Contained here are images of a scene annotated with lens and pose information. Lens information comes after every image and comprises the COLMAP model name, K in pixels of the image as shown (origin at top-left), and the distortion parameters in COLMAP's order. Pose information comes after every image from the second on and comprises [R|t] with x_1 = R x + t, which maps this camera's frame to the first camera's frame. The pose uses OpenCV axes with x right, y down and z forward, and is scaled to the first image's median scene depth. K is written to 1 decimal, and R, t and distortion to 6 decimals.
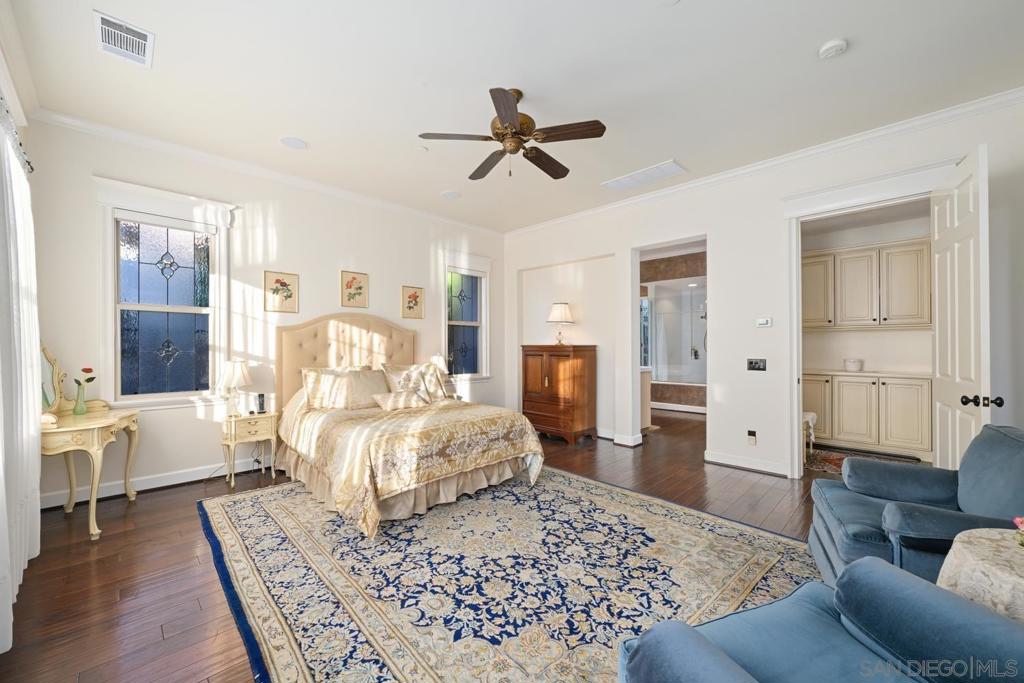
lens RADIAL K [[399.5, 0, 514.4], [0, 399.5, 344.7], [0, 0, 1]] dist [-0.001400, -0.000051]
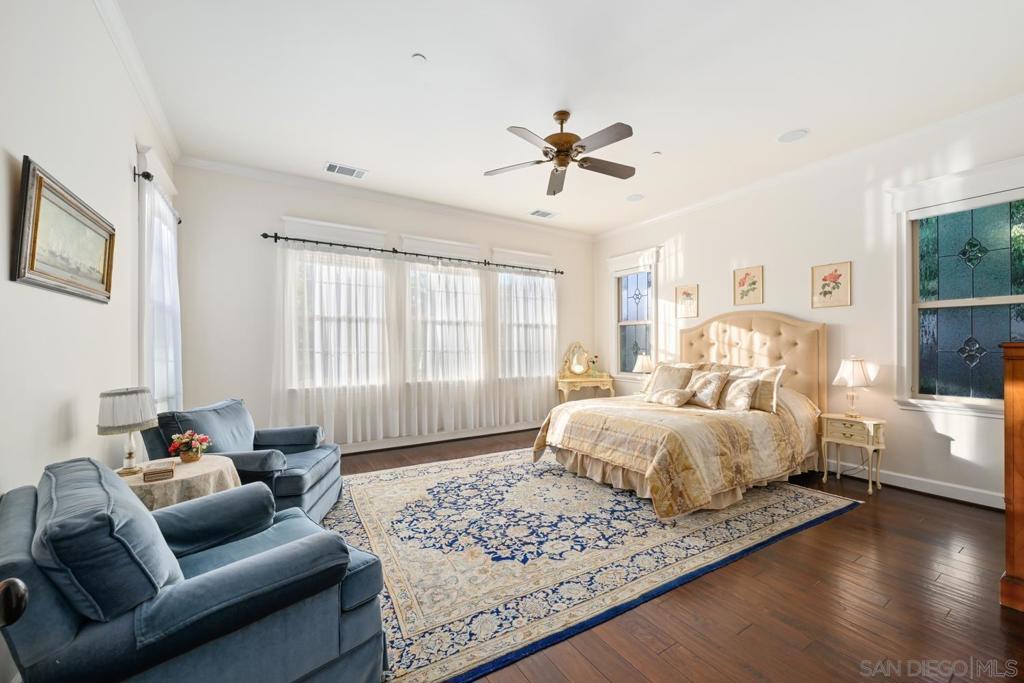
lens RADIAL K [[398.9, 0, 518.0], [0, 398.9, 349.2], [0, 0, 1]] dist [0.001436, 0.000382]
pose [[-0.219506, 0.009387, -0.975566, 1.170440], [0.004191, 0.999954, 0.008679, 0.004469], [0.975602, -0.002183, -0.219535, 1.205247]]
